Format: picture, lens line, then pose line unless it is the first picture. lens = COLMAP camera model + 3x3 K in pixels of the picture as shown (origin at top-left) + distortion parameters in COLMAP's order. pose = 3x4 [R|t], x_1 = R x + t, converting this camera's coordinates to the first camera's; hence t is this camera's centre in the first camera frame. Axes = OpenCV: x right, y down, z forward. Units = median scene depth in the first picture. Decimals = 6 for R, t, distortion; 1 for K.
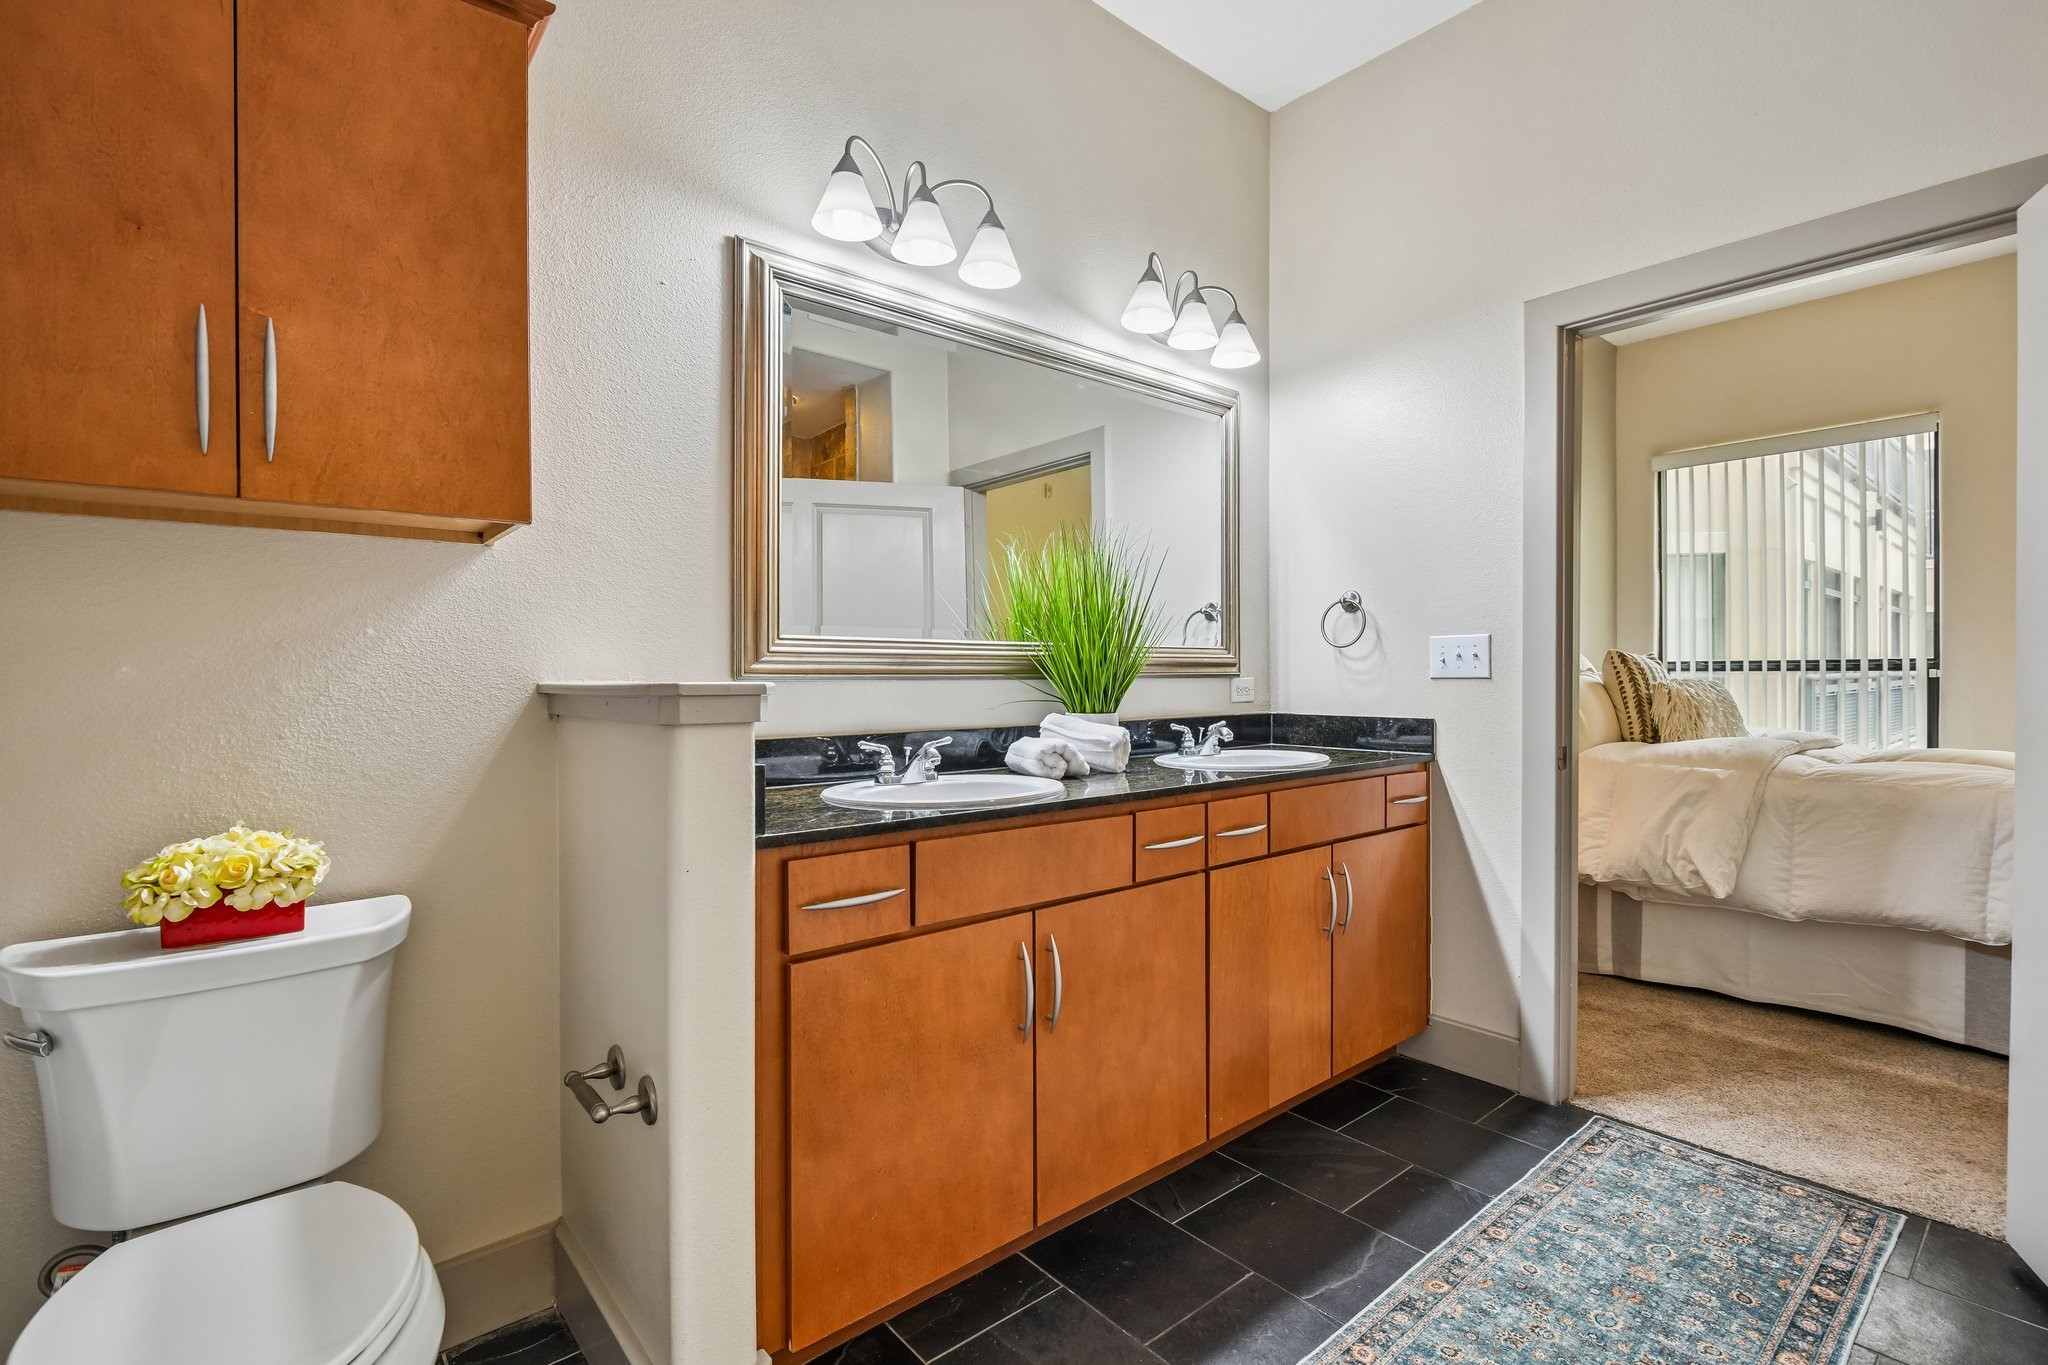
lens RADIAL K [[936.0, 0, 1040.5], [0, 936.0, 681.7], [0, 0, 1]] dist [-0.001488, -0.005971]
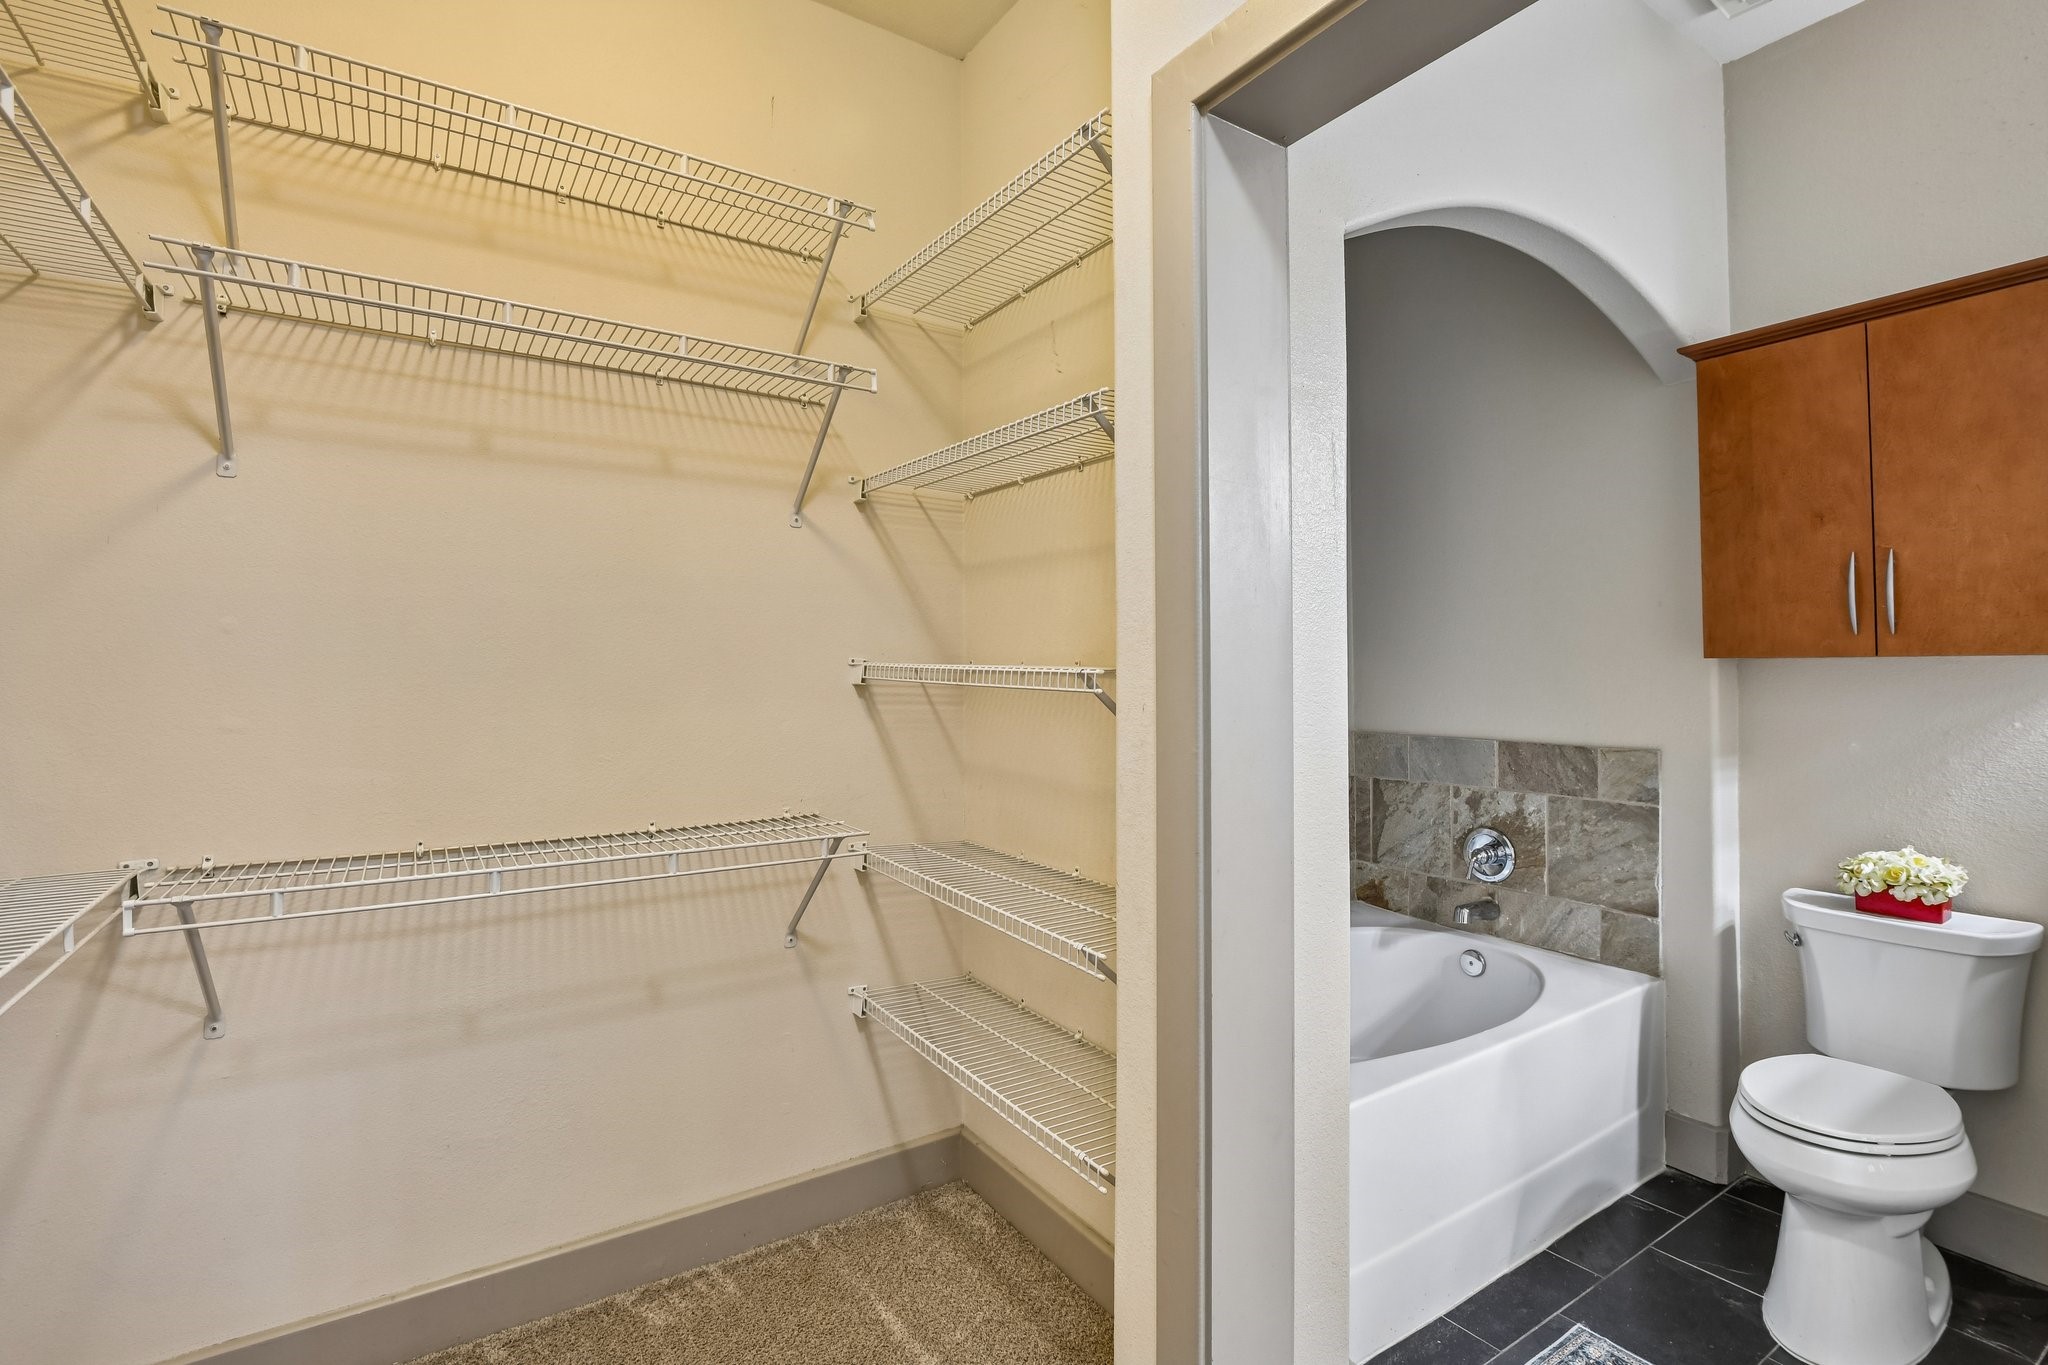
lens RADIAL K [[936.0, 0, 1029.2], [0, 936.0, 664.1], [0, 0, 1]] dist [-0.001488, -0.005971]
pose [[-0.132568, -0.003457, -0.991168, 0.980884], [0.001624, 0.999992, -0.003705, -0.167663], [0.991173, -0.002100, -0.132562, -0.304396]]
